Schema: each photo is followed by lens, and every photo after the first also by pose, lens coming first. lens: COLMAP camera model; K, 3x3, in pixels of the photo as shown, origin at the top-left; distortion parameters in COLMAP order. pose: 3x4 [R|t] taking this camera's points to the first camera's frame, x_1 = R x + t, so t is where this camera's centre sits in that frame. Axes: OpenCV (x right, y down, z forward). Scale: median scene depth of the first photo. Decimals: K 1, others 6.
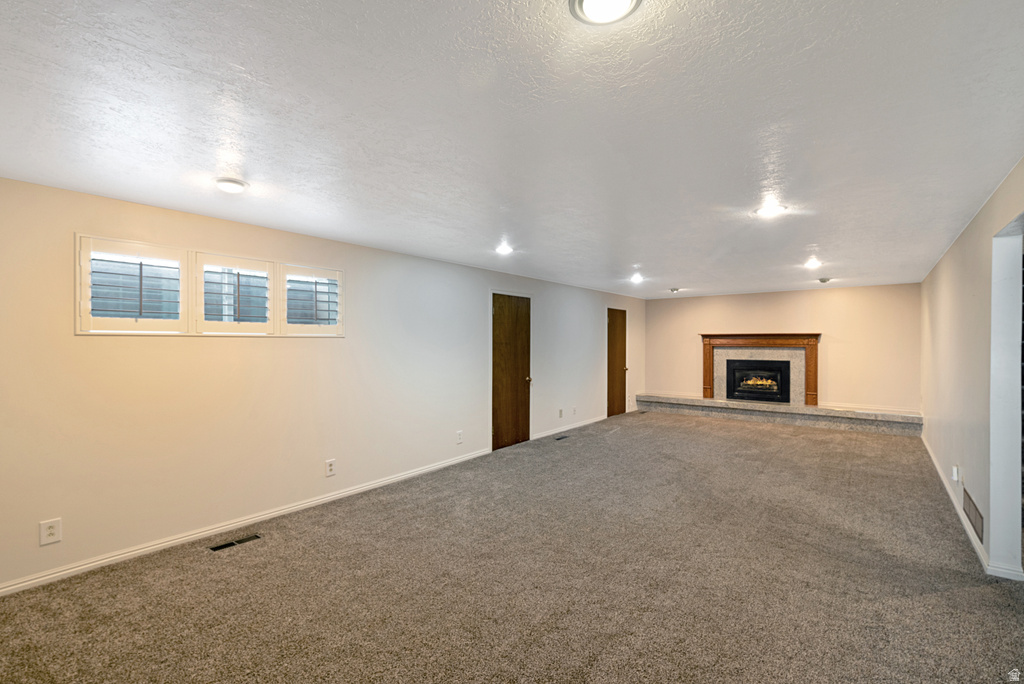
lens RADIAL K [[473.3, 0, 512.0], [0, 473.3, 342.0], [0, 0, 1]] dist [0.000977, -0.000497]
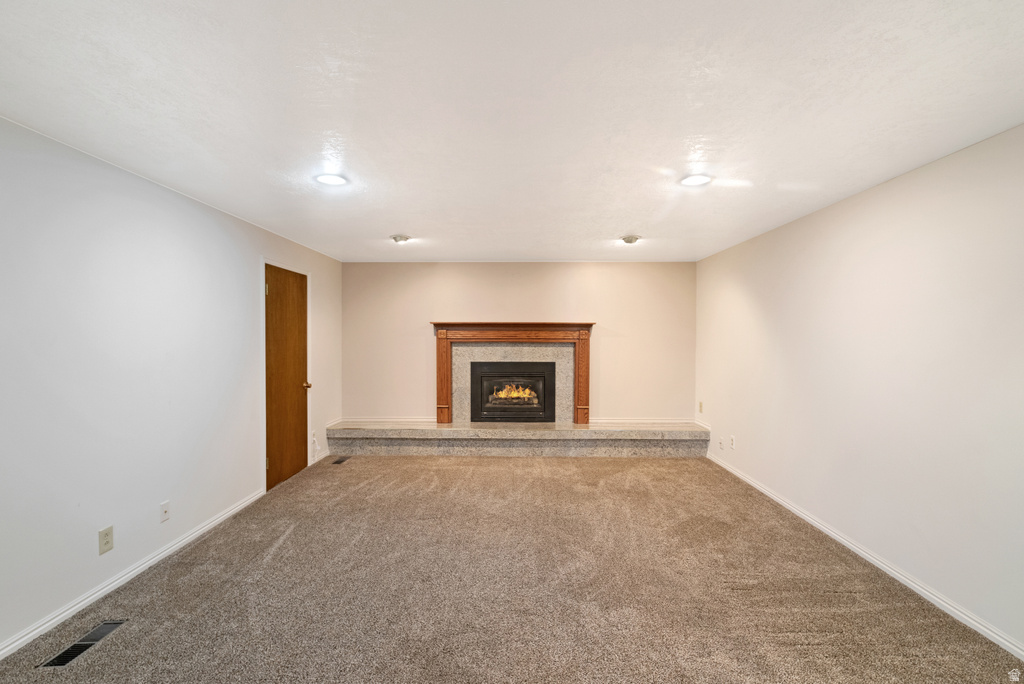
lens RADIAL K [[473.3, 0, 512.0], [0, 473.3, 342.0], [0, 0, 1]] dist [0.000977, -0.000497]
pose [[0.801910, -0.007388, 0.597399, 0.114468], [0.000489, 0.999931, 0.011709, 0.001721], [-0.597445, -0.009098, 0.801858, 0.463609]]
